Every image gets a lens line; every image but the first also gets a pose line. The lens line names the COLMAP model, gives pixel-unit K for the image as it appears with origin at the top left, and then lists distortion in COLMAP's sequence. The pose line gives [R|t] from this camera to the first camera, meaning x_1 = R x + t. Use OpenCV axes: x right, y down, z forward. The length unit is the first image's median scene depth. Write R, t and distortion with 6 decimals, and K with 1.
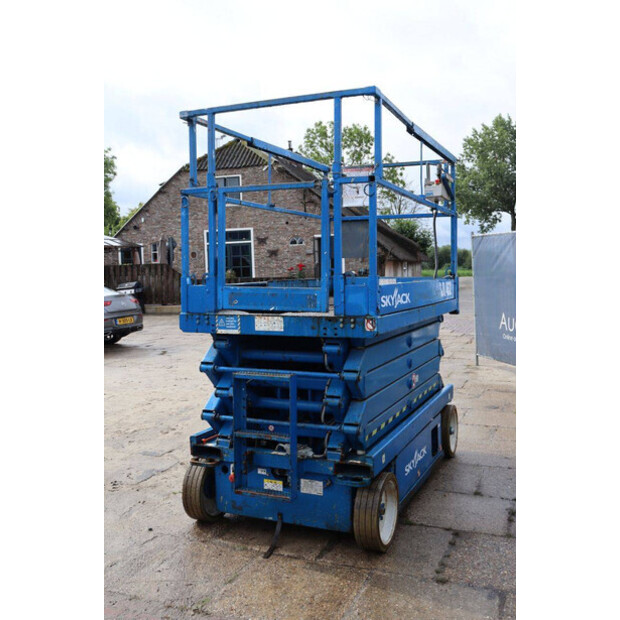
lens RADIAL K [[648.6, 0, 310.3], [0, 648.6, 310.6], [0, 0, 1]] dist [-0.048235, 0.000000]
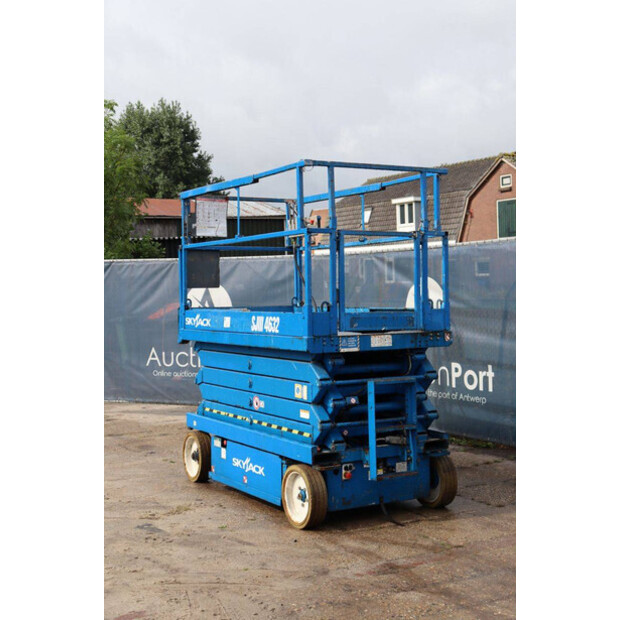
lens RADIAL K [[1070.5, 0, 312.3], [0, 1070.5, 309.0], [0, 0, 1]] dist [0.233068, 0.000000]
pose [[0.542789, -0.013794, 0.839756, -1.835458], [0.062727, 0.997738, -0.024156, 0.000405], [-0.837523, 0.065787, 0.542427, -0.023578]]
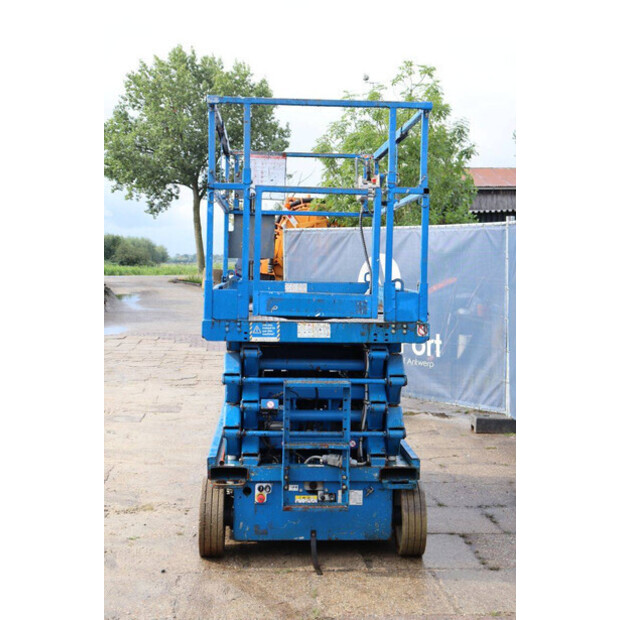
lens RADIAL K [[1070.5, 0, 263.5], [0, 1070.5, 309.8], [0, 0, 1]] dist [0.233068, 0.000000]
pose [[0.874239, 0.004770, 0.485473, -0.885348], [0.003047, 0.999878, -0.015311, 0.013423], [-0.485487, 0.014865, 0.874118, -0.359433]]
